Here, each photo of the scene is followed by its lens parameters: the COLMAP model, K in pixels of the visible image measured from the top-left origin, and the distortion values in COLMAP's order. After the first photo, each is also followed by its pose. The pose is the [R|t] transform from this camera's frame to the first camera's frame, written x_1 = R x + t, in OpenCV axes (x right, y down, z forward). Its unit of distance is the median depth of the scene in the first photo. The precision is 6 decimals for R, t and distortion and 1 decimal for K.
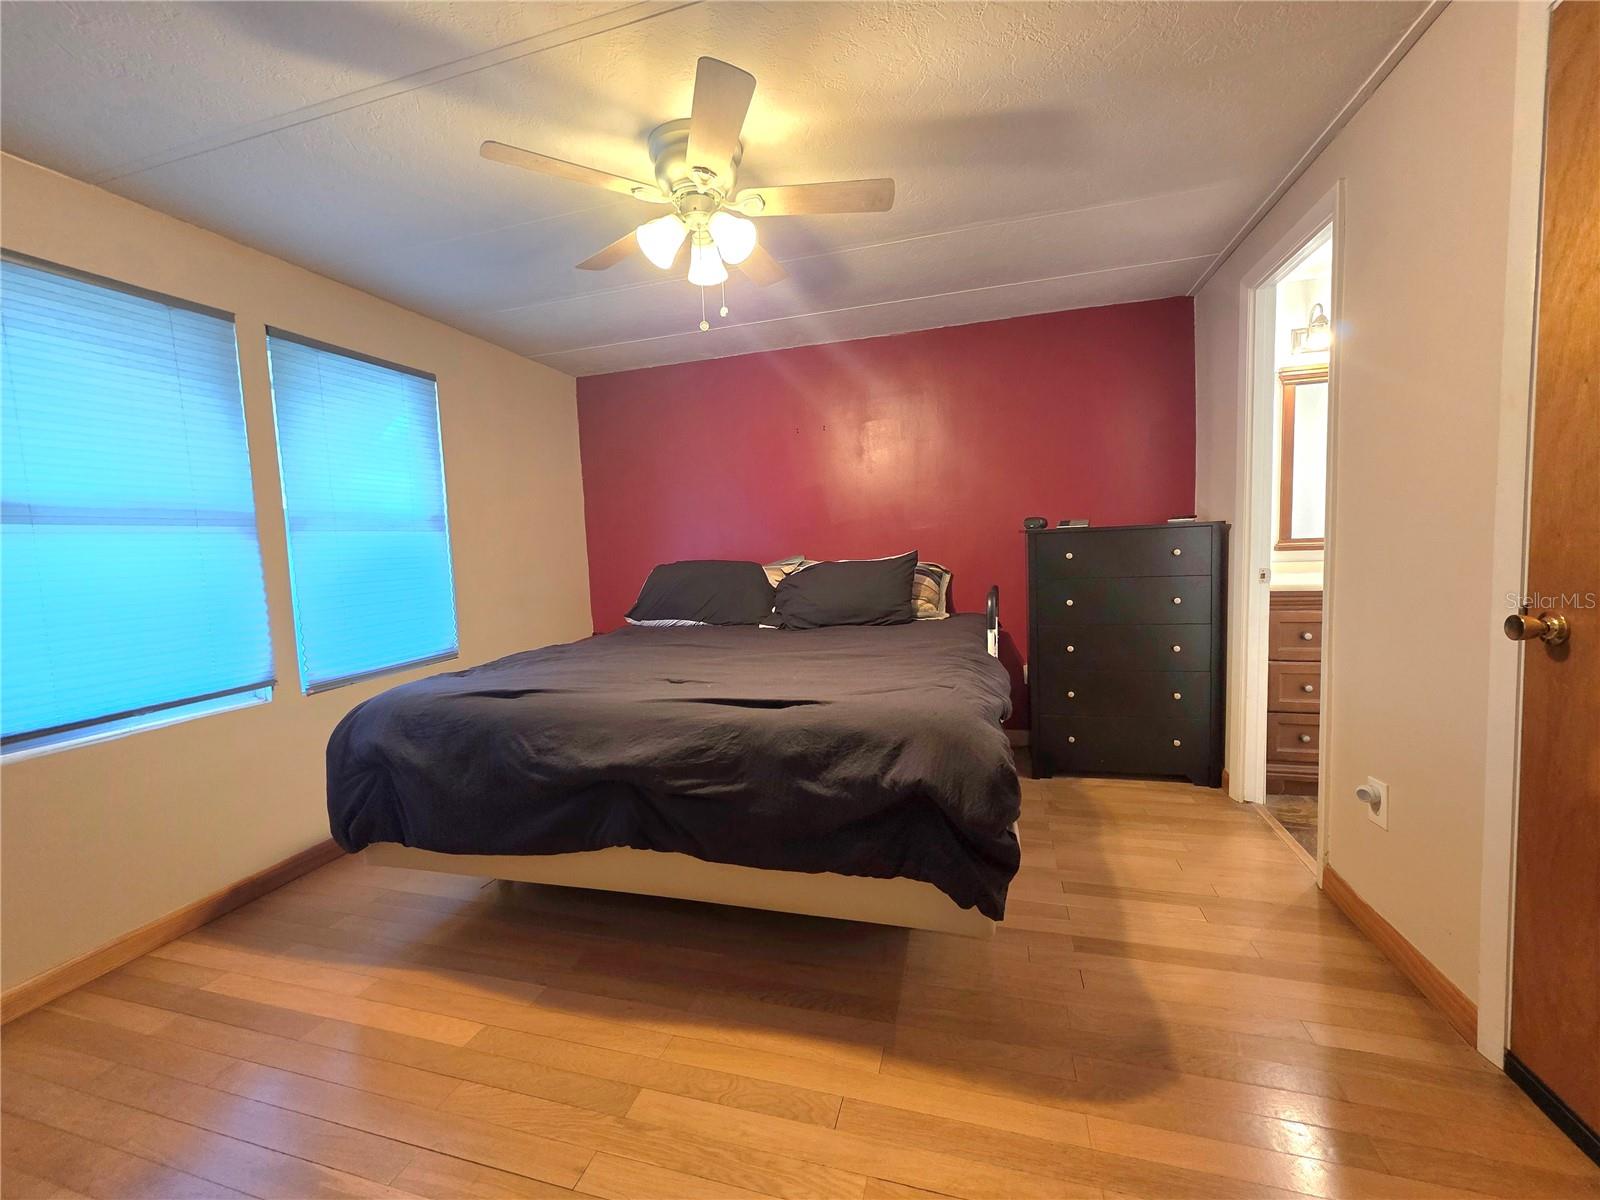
lens RADIAL K [[638.6, 0, 803.3], [0, 638.6, 594.6], [0, 0, 1]] dist [0.000832, -0.000005]
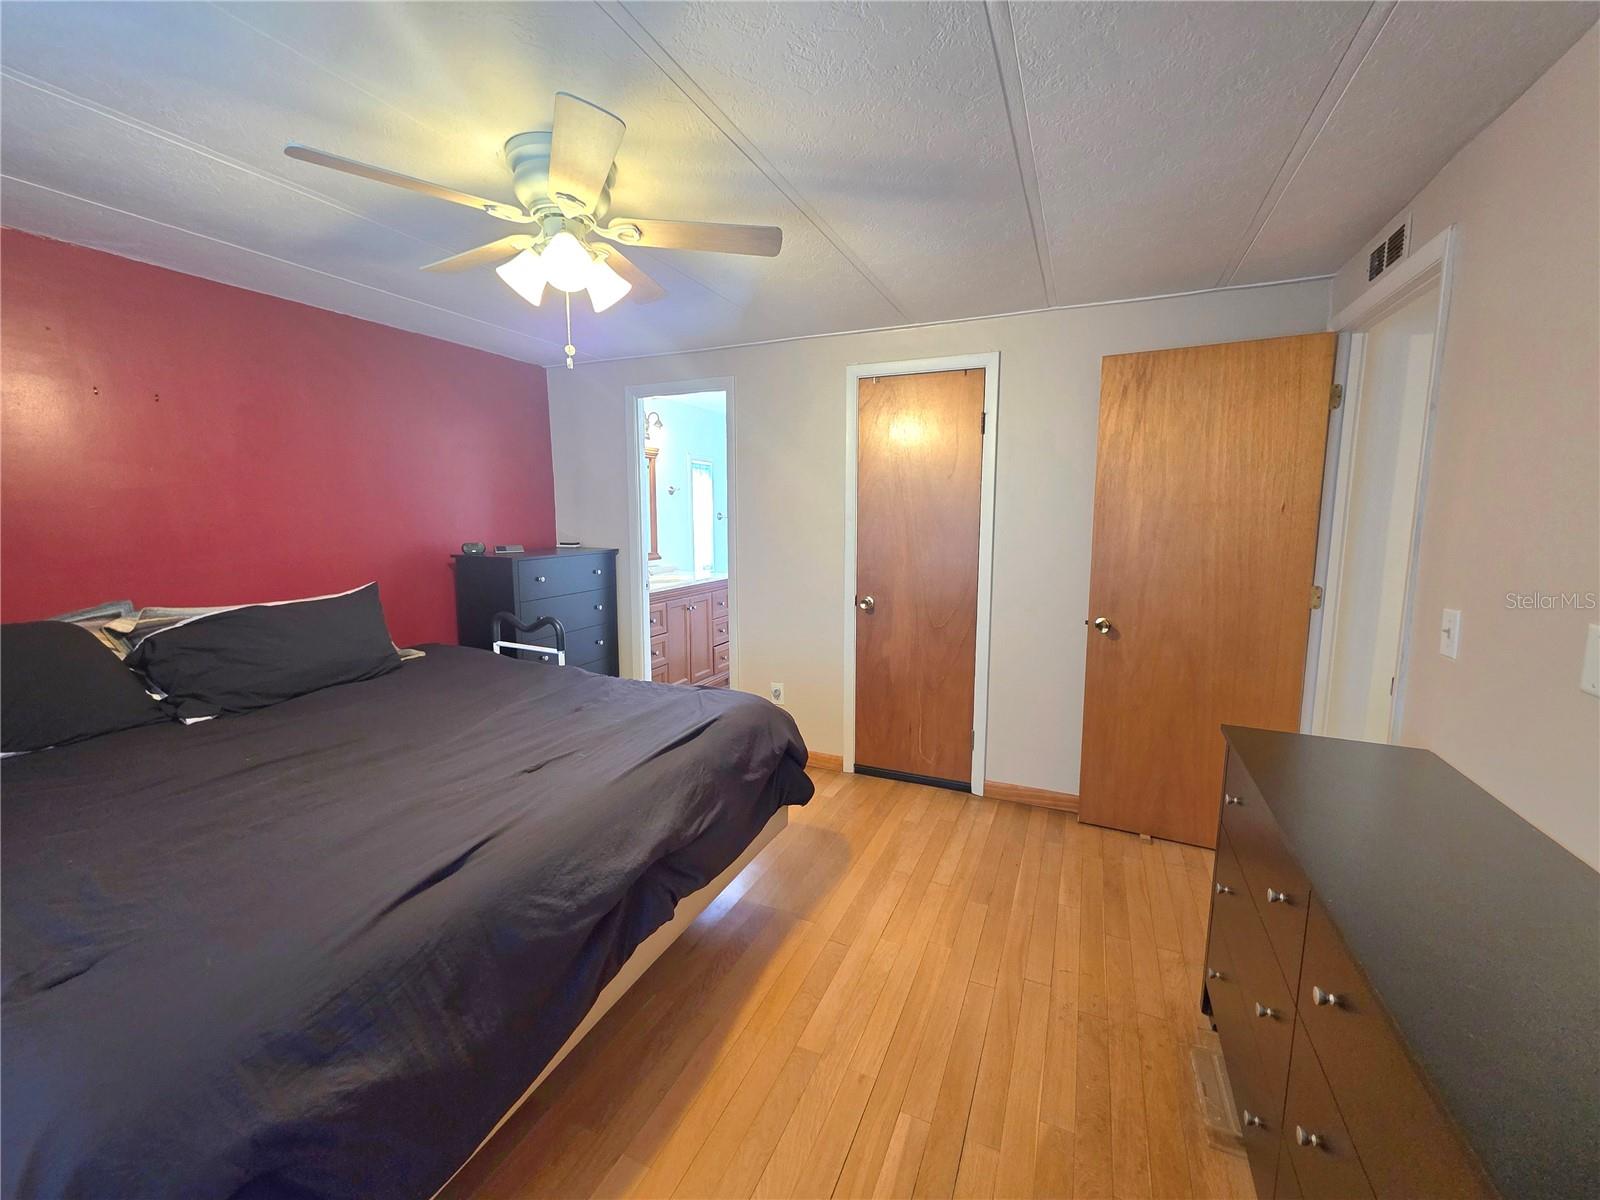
lens RADIAL K [[638.6, 0, 803.3], [0, 638.6, 594.6], [0, 0, 1]] dist [0.000832, -0.000005]
pose [[0.137692, -0.087600, 0.986594, -1.121935], [0.067978, 0.994568, 0.078821, -0.155751], [-0.988140, 0.056214, 0.142899, 0.610234]]
